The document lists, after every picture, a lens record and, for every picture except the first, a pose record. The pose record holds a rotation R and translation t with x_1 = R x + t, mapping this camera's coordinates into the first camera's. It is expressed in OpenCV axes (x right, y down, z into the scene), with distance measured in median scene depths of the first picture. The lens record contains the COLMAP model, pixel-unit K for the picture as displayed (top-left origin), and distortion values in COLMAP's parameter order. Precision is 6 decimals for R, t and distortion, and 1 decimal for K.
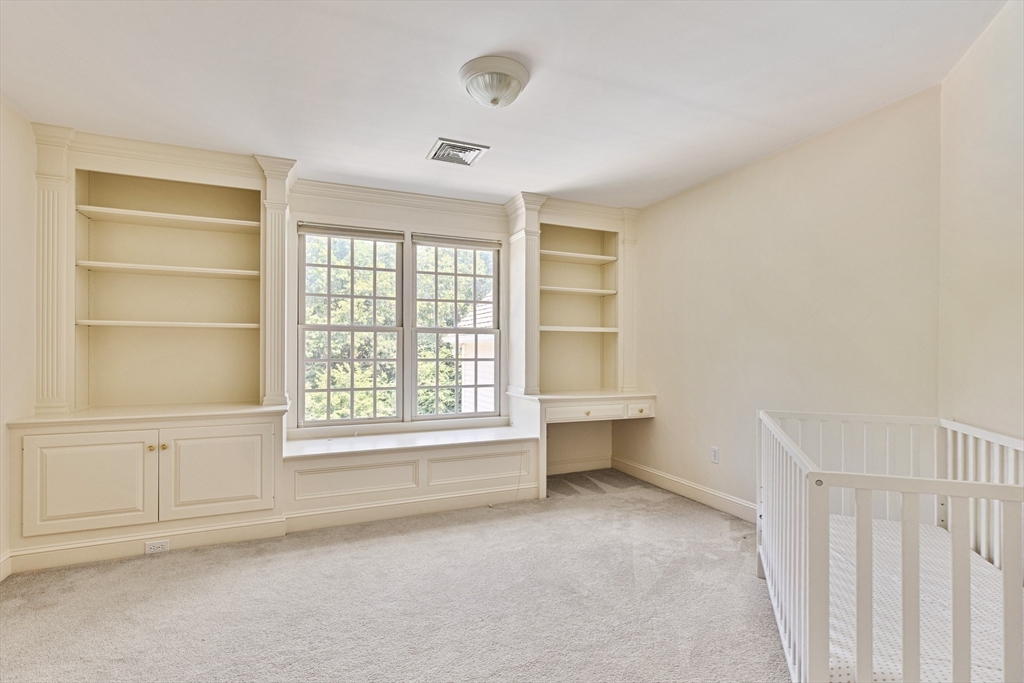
lens RADIAL K [[484.9, 0, 513.4], [0, 484.9, 356.4], [0, 0, 1]] dist [-0.003339, -0.000222]
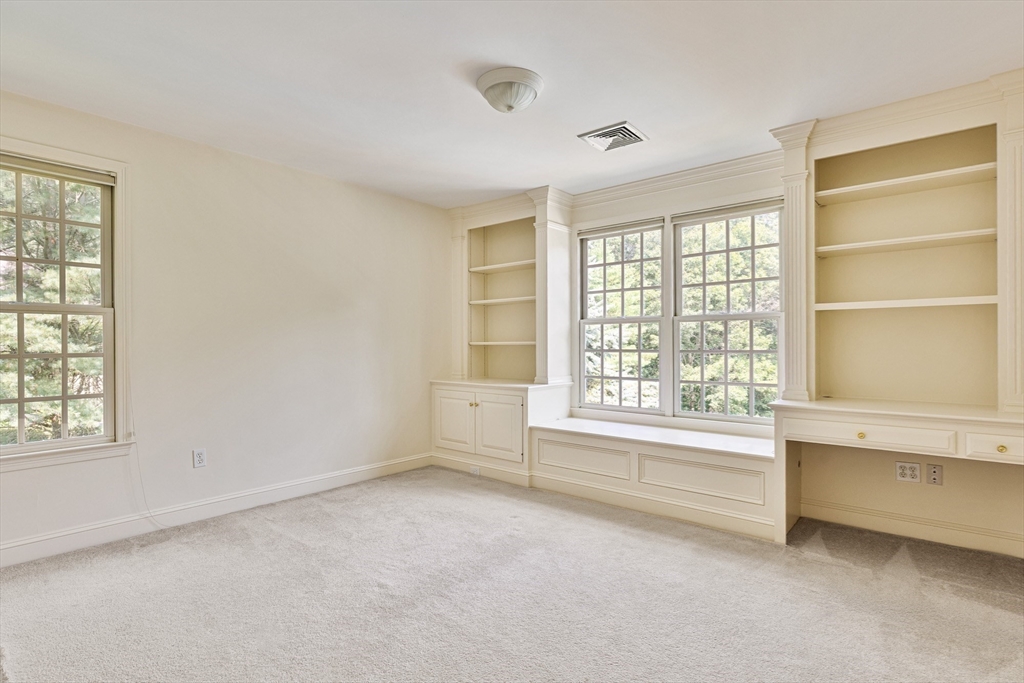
lens RADIAL K [[515.0, 0, 507.7], [0, 515.0, 339.9], [0, 0, 1]] dist [-0.000245, -0.001312]
pose [[0.439153, -0.008467, -0.898372, 0.565070], [-0.007998, 0.999879, -0.013333, 0.002498], [0.898377, 0.013040, 0.439032, 0.287168]]
